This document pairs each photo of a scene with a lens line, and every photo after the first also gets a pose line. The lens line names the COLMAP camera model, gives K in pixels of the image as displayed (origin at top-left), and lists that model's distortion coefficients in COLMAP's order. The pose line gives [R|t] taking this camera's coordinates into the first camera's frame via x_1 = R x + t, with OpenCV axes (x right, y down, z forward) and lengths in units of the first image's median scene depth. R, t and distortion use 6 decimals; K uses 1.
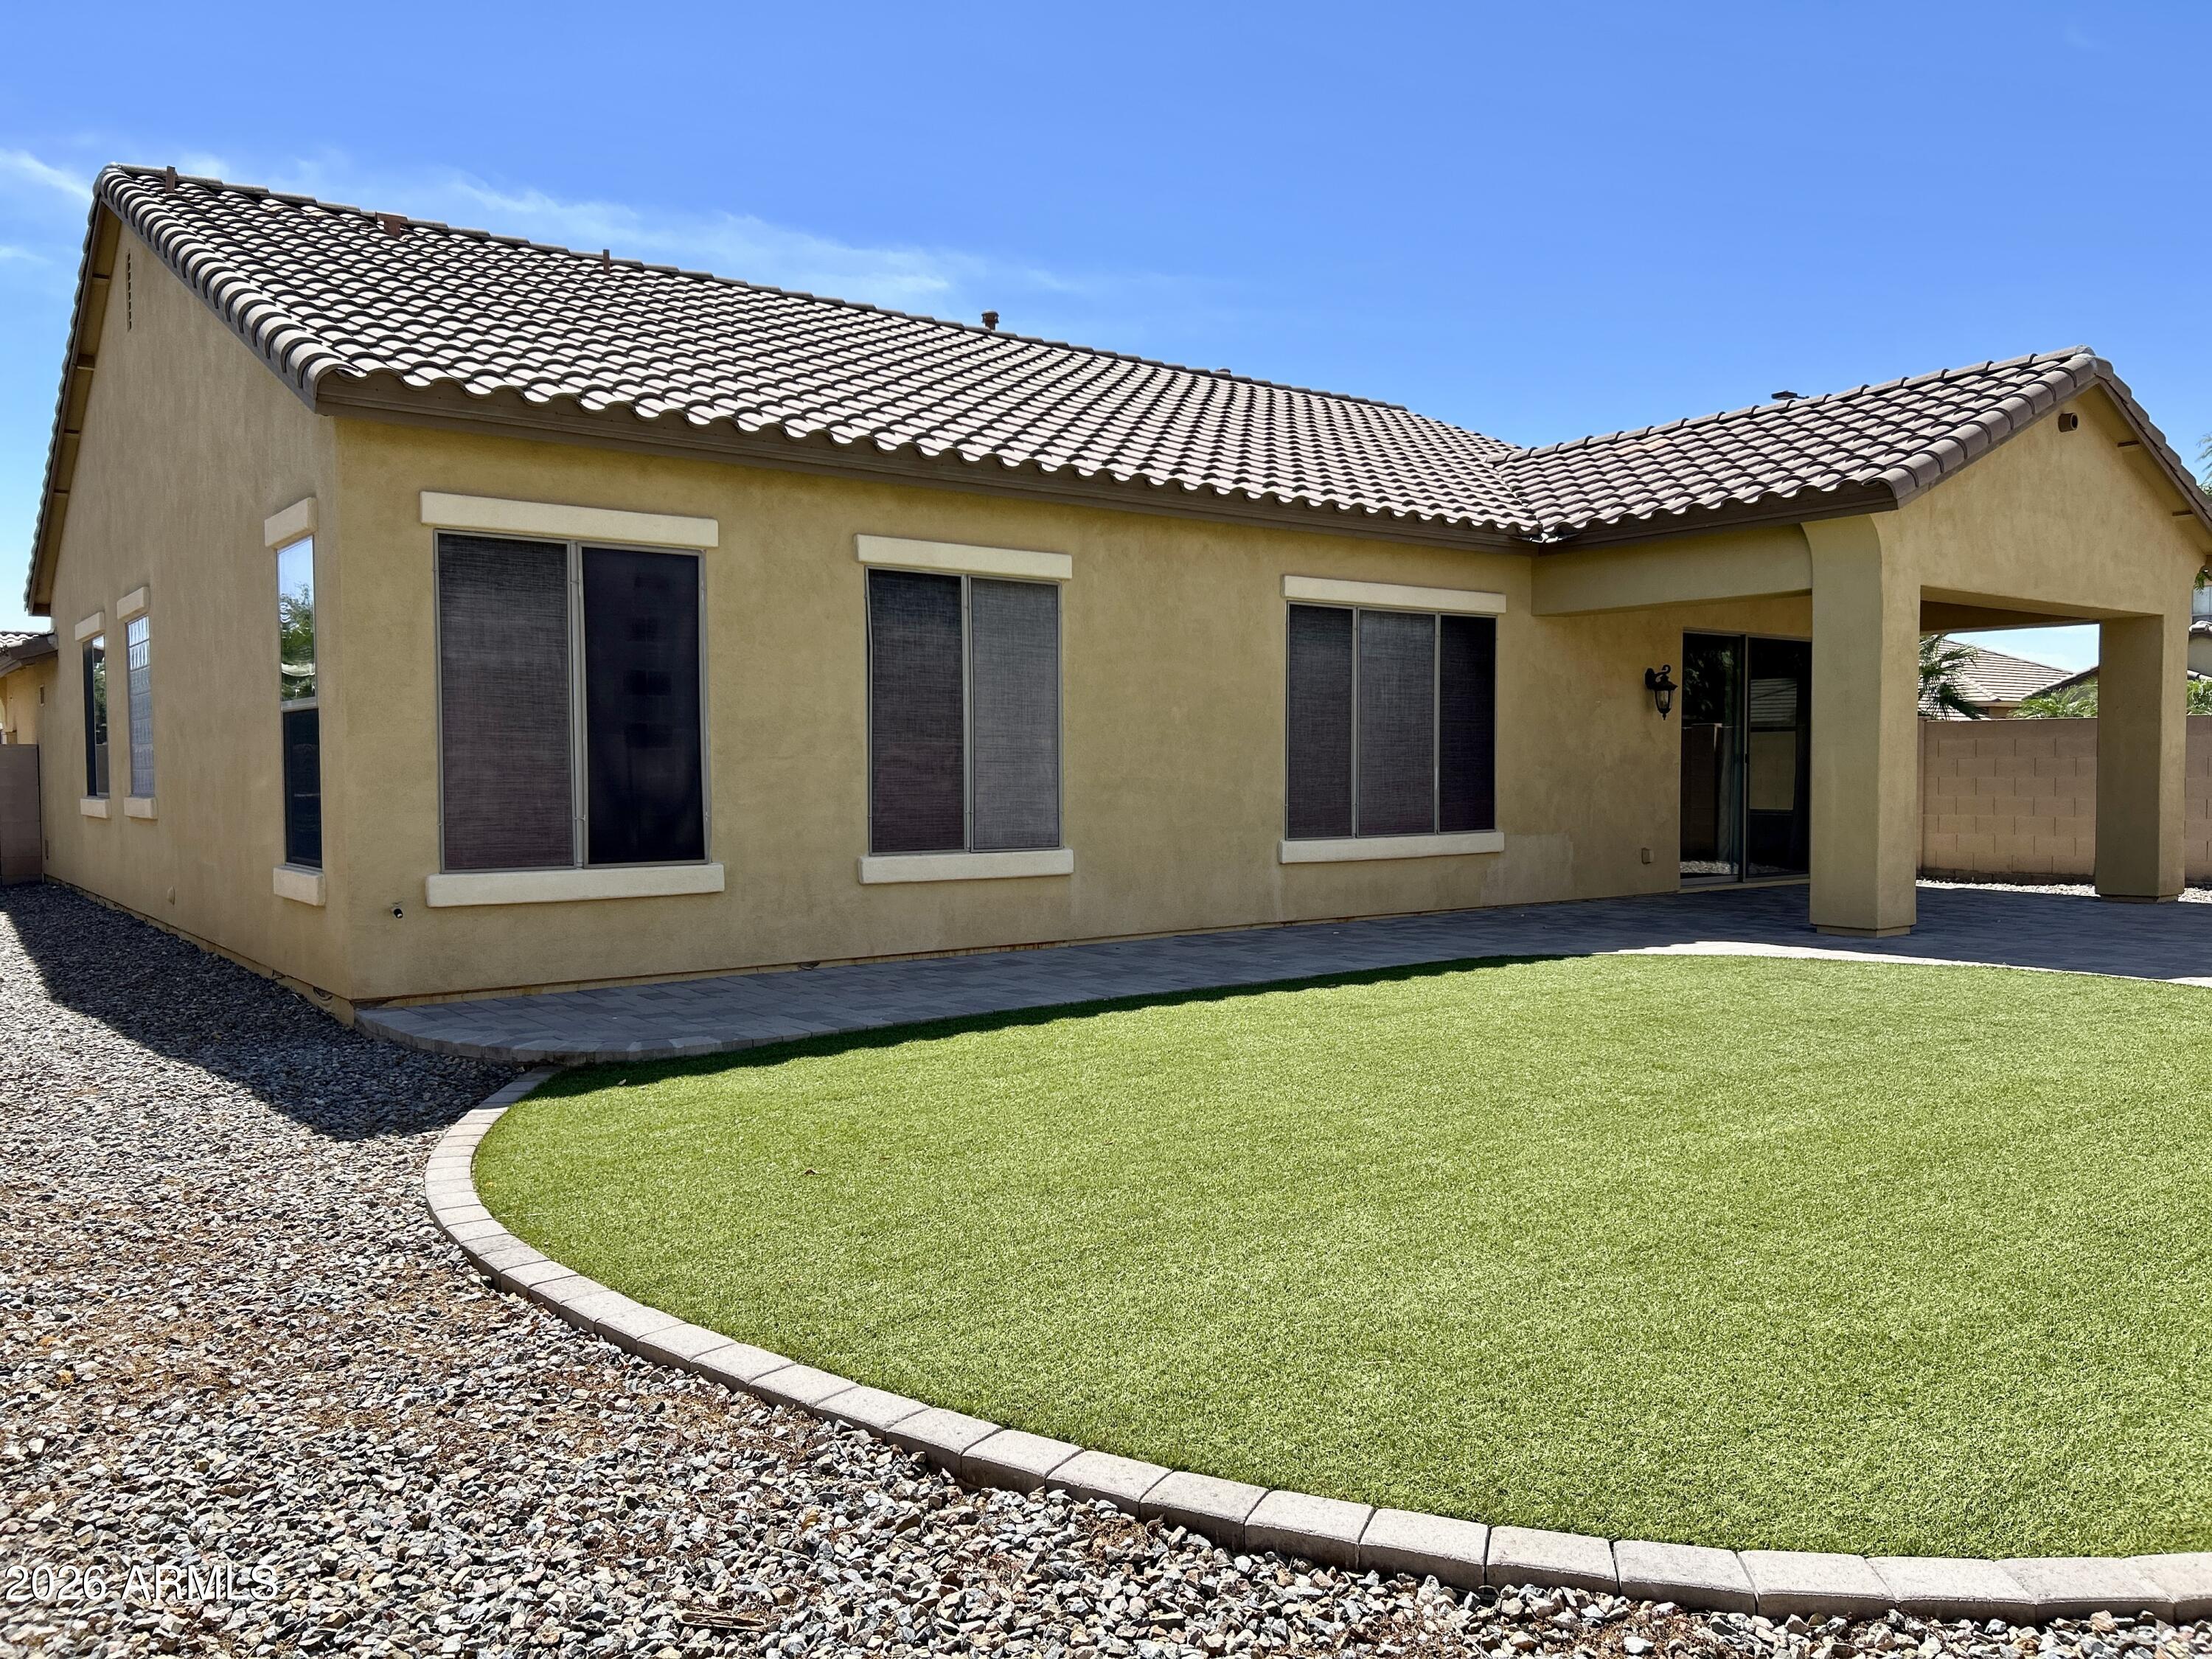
lens RADIAL K [[1668.8, 0, 1091.4], [0, 1668.8, 824.9], [0, 0, 1]] dist [0.052591, -0.067879]
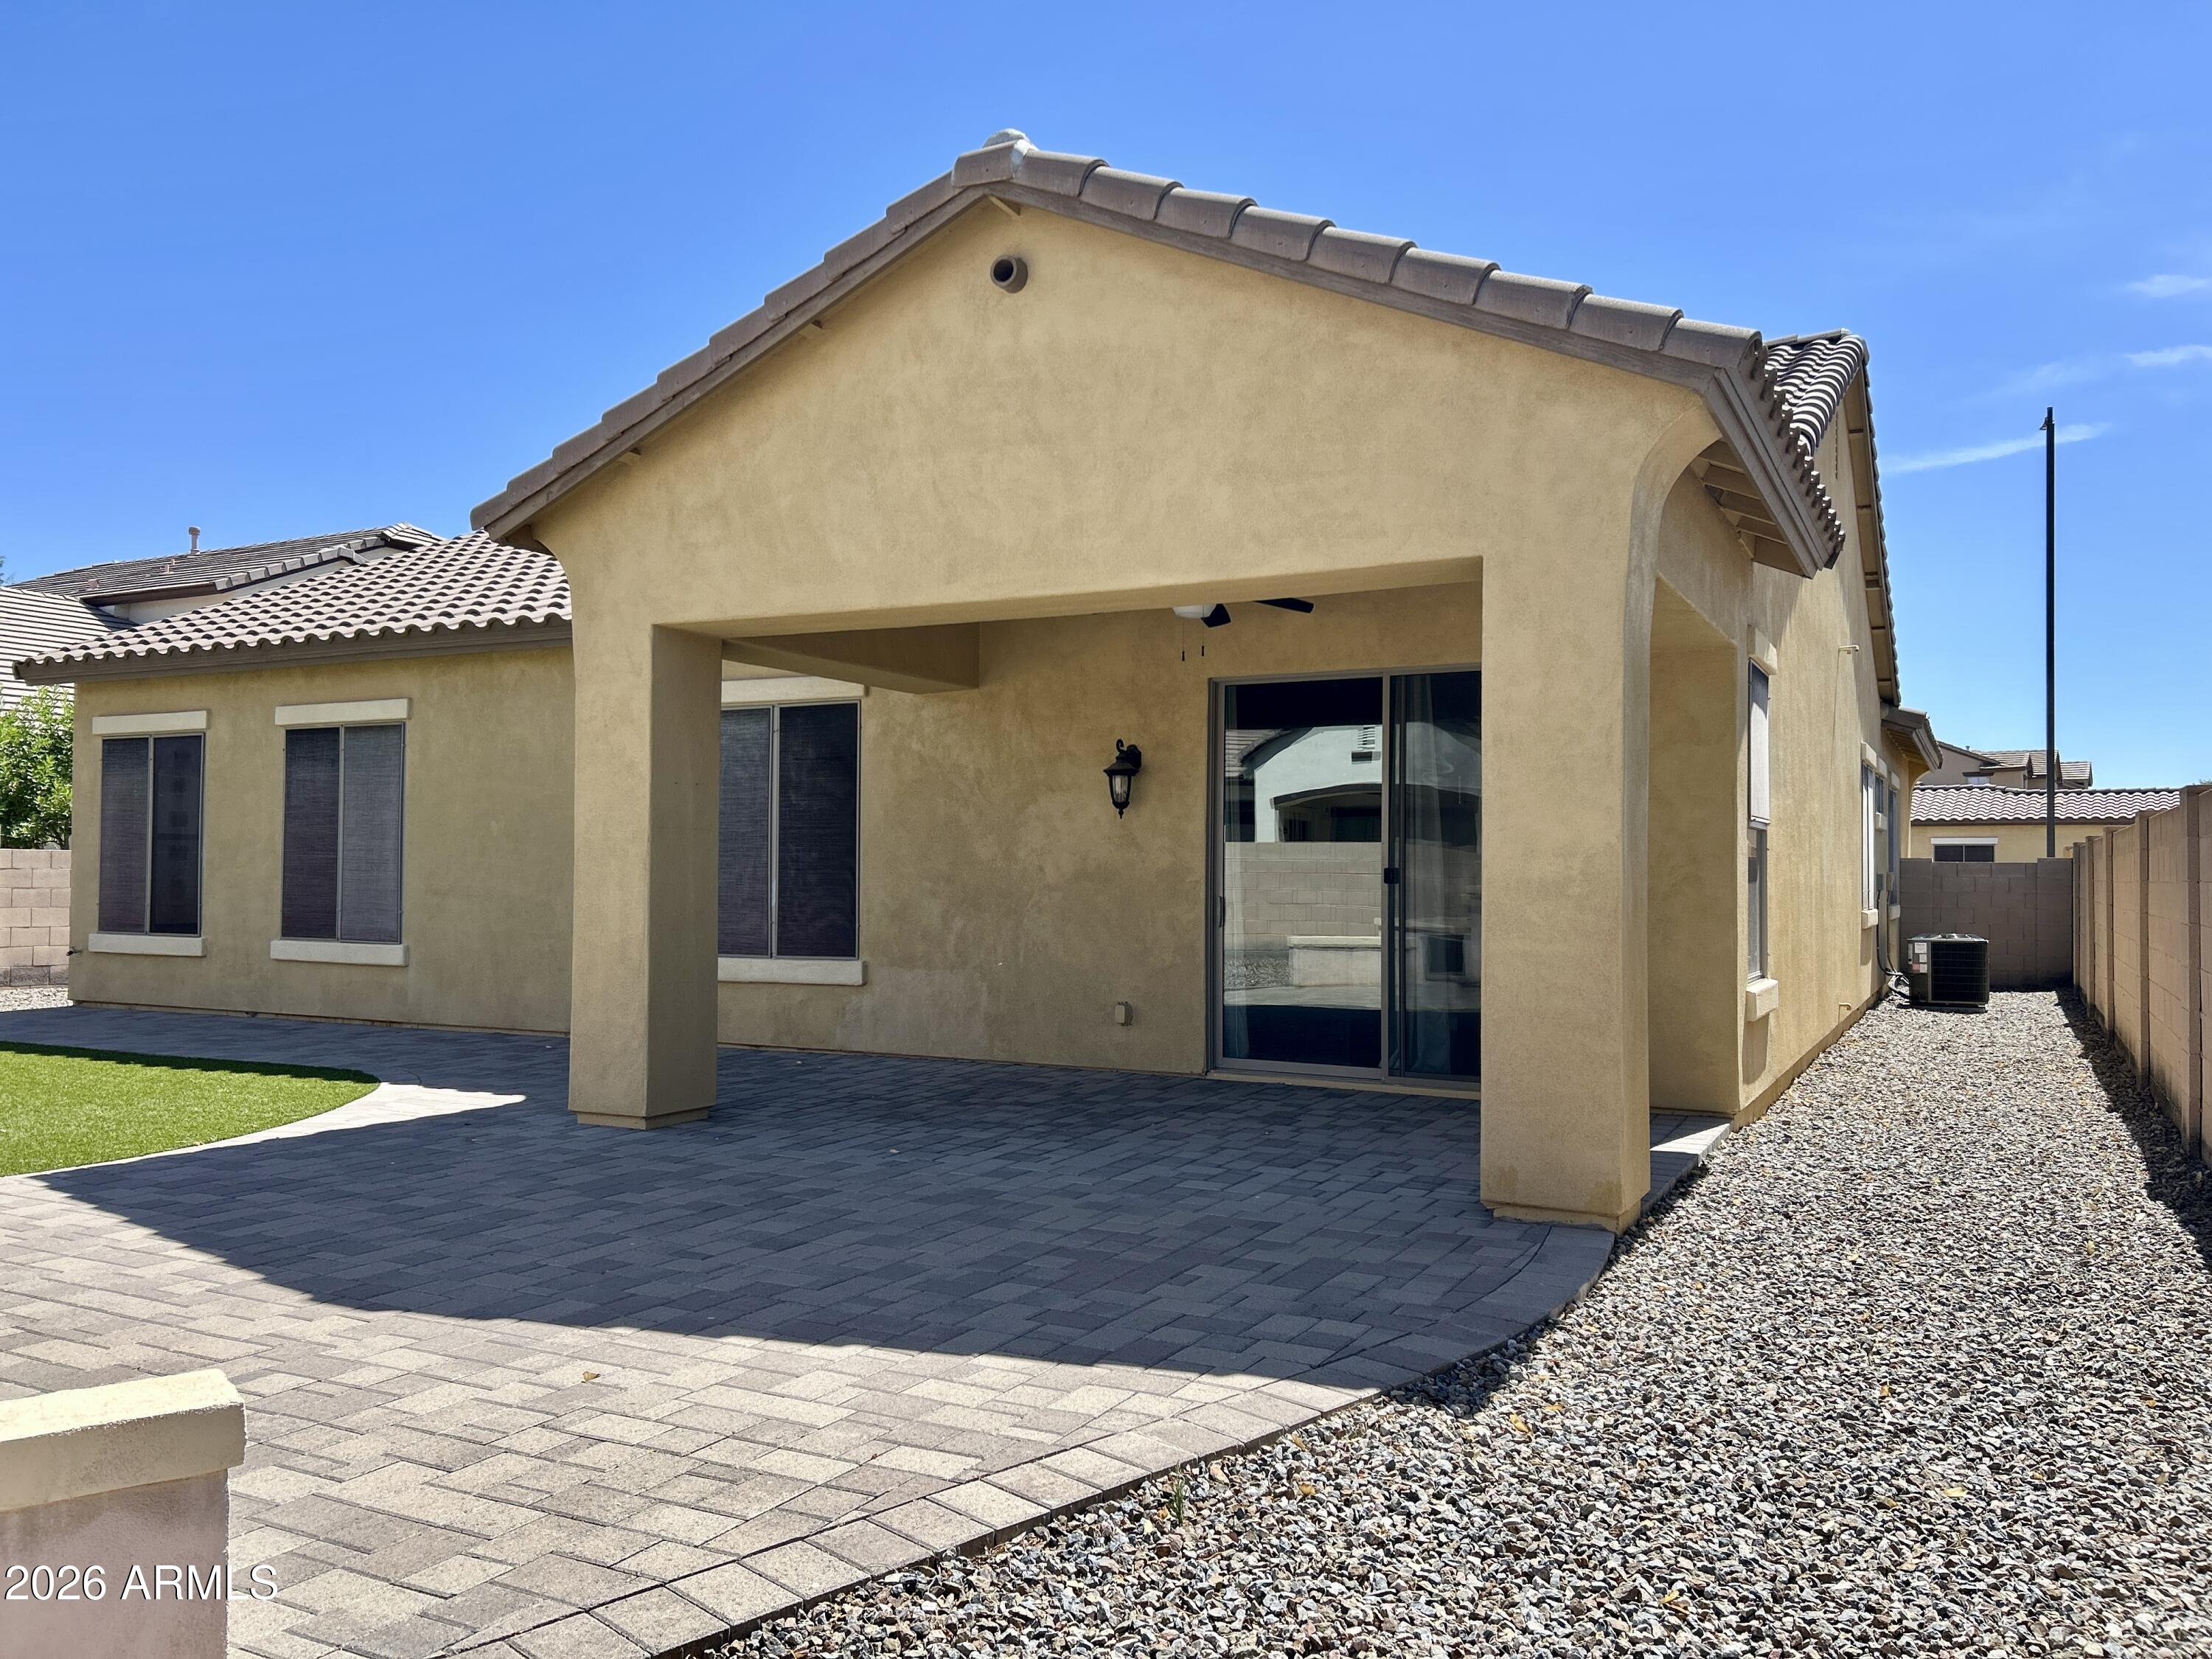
lens RADIAL K [[1668.8, 0, 1111.5], [0, 1668.8, 826.2], [0, 0, 1]] dist [0.052591, -0.067879]
pose [[0.432596, -0.024497, -0.901255, 1.350049], [-0.044470, 0.997834, -0.048467, -0.035868], [0.900491, 0.061046, 0.430570, 0.983393]]
